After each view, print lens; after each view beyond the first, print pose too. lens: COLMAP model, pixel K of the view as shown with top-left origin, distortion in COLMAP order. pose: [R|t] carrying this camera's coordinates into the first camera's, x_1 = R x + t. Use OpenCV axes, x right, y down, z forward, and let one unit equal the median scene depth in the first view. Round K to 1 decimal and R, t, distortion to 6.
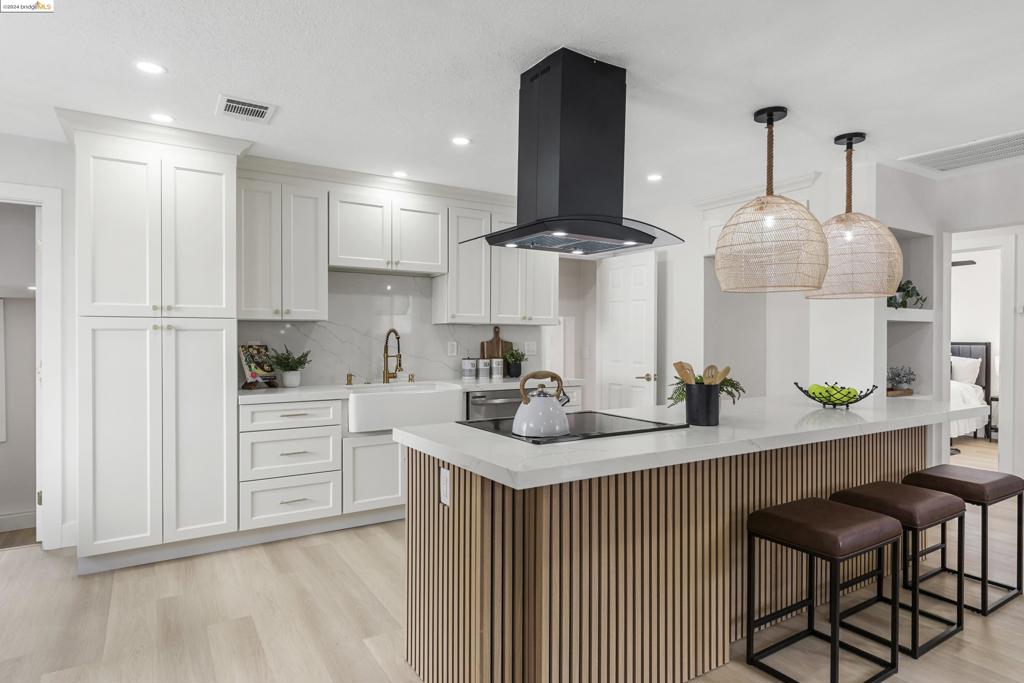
lens RADIAL K [[566.0, 0, 495.7], [0, 566.0, 343.0], [0, 0, 1]] dist [0.000674, 0.003368]
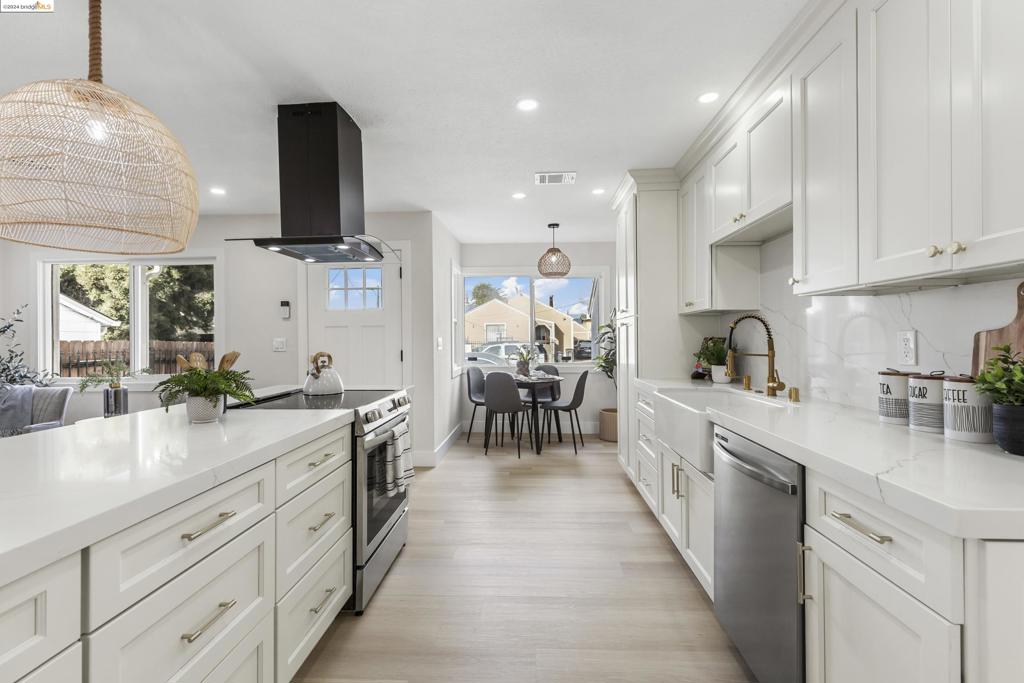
lens RADIAL K [[463.5, 0, 512.8], [0, 463.5, 338.8], [0, 0, 1]] dist [0.001168, -0.001368]
pose [[-0.550023, 0.001403, -0.835148, 0.522291], [-0.006770, 0.999958, 0.006138, 0.003606], [0.835122, 0.009030, -0.549991, 1.295549]]
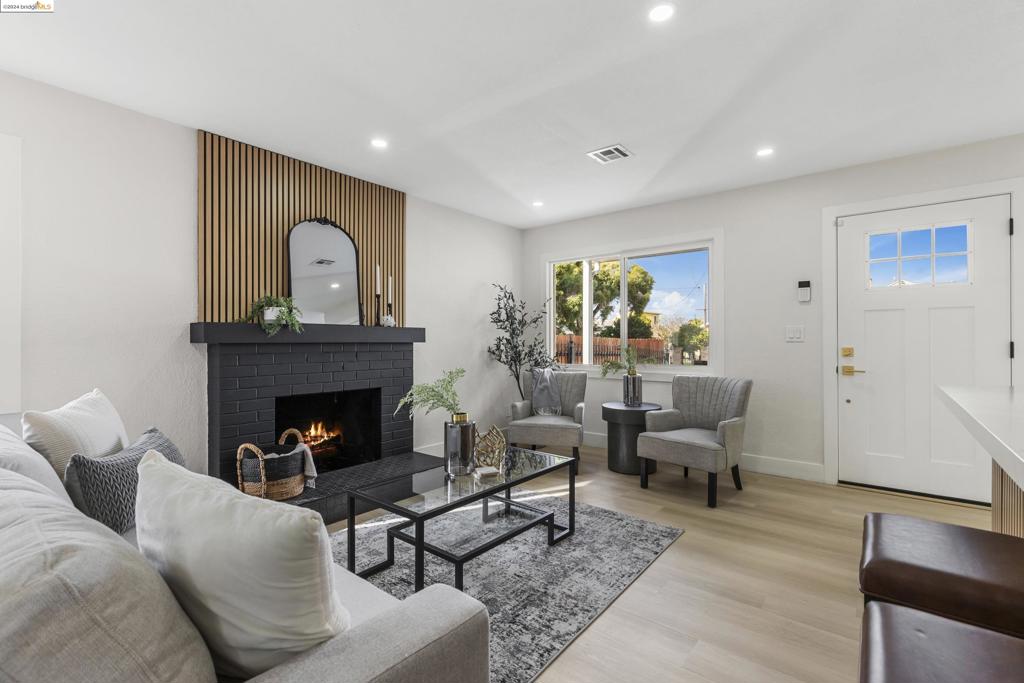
lens RADIAL K [[463.5, 0, 503.0], [0, 463.5, 343.2], [0, 0, 1]] dist [0.001168, -0.001368]
pose [[-0.947391, -0.001882, -0.320074, 0.790327], [-0.008173, 0.999799, 0.018313, 0.039889], [0.319975, 0.019966, -0.947215, 0.835983]]
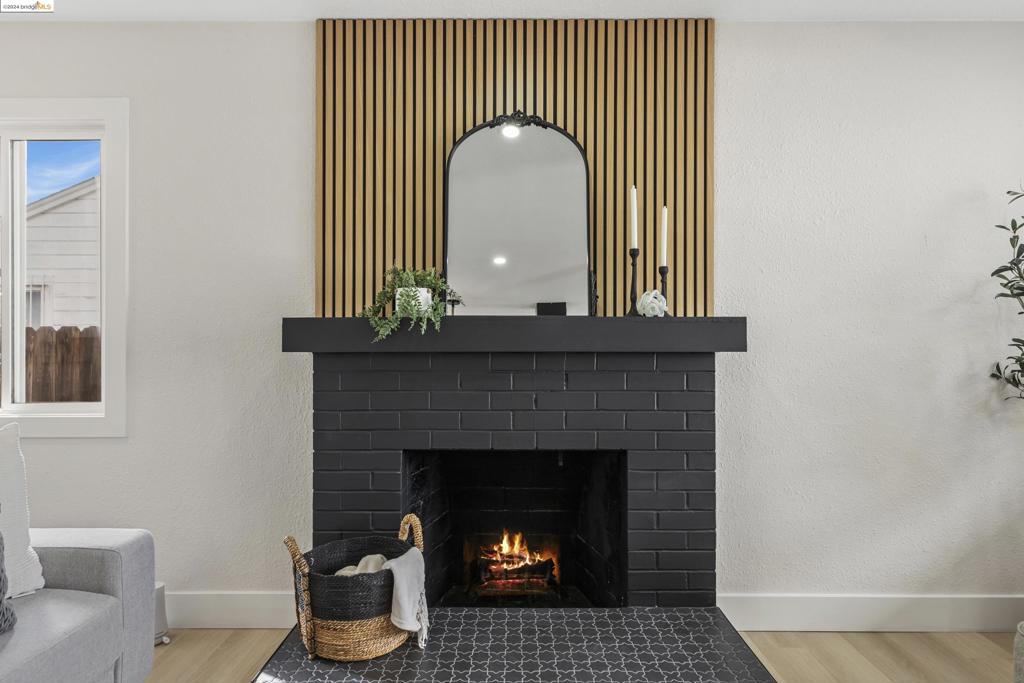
lens RADIAL K [[566.0, 0, 521.8], [0, 566.0, 347.0], [0, 0, 1]] dist [0.000674, 0.003368]
pose [[-0.853781, 0.000984, 0.520631, 0.498069], [0.006829, 0.999933, 0.009310, 0.048281], [-0.520587, 0.011504, -0.853731, 0.300632]]
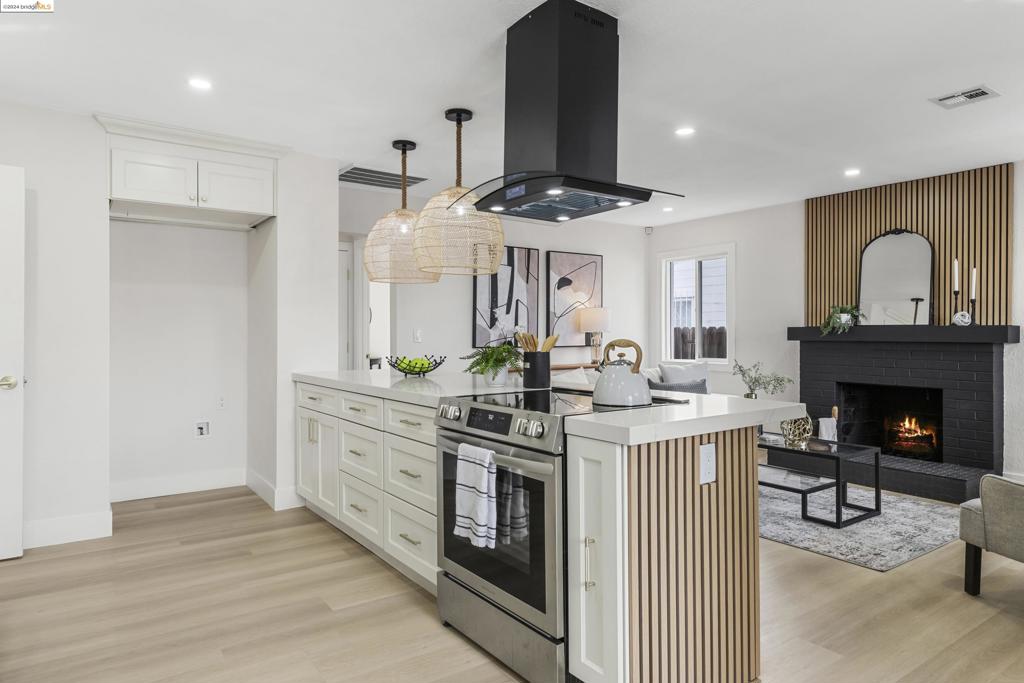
lens RADIAL K [[644.8, 0, 516.1], [0, 644.8, 330.2], [0, 0, 1]] dist [0.017342, -0.000150]
pose [[-0.085473, 0.000748, 0.996340, -0.631236], [0.012740, 0.999919, 0.000342, 0.020169], [-0.996259, 0.012723, -0.085476, 0.793070]]
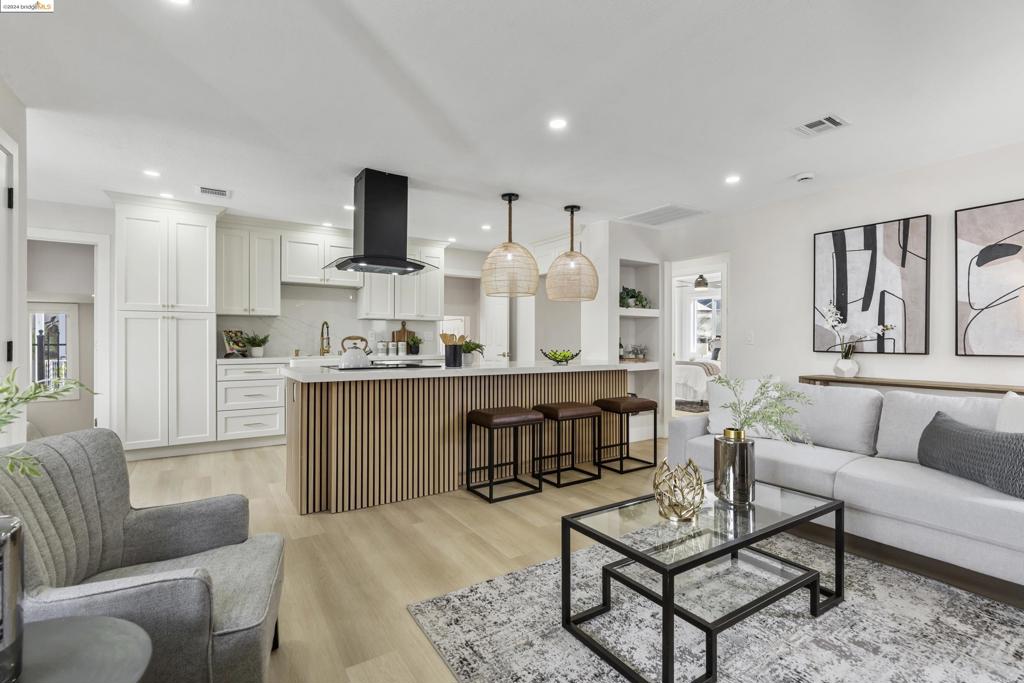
lens RADIAL K [[463.5, 0, 504.1], [0, 463.5, 342.1], [0, 0, 1]] dist [0.001168, -0.001368]
pose [[0.999786, -0.001166, 0.020675, 0.353334], [0.001327, 0.999969, -0.007753, 0.052921], [-0.020666, 0.007778, 0.999756, -0.370453]]
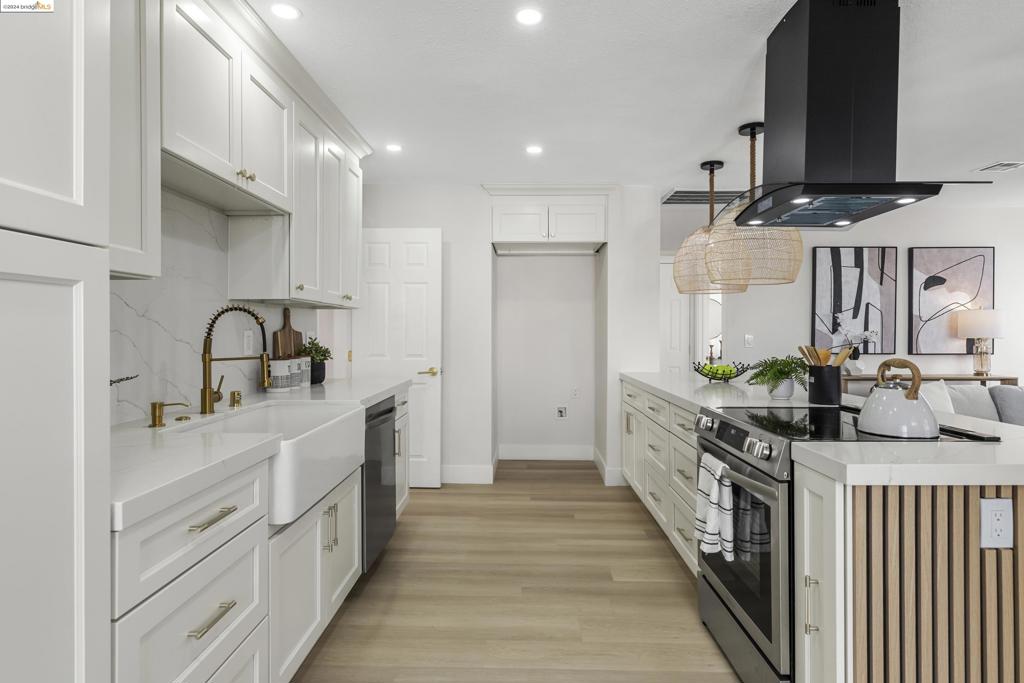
lens RADIAL K [[566.0, 0, 512.8], [0, 566.0, 329.2], [0, 0, 1]] dist [0.000674, 0.003368]
pose [[0.530405, -0.000957, 0.847744, -0.583890], [0.010096, 0.999936, -0.005188, 0.002124], [-0.847684, 0.011310, 0.530381, 0.632517]]
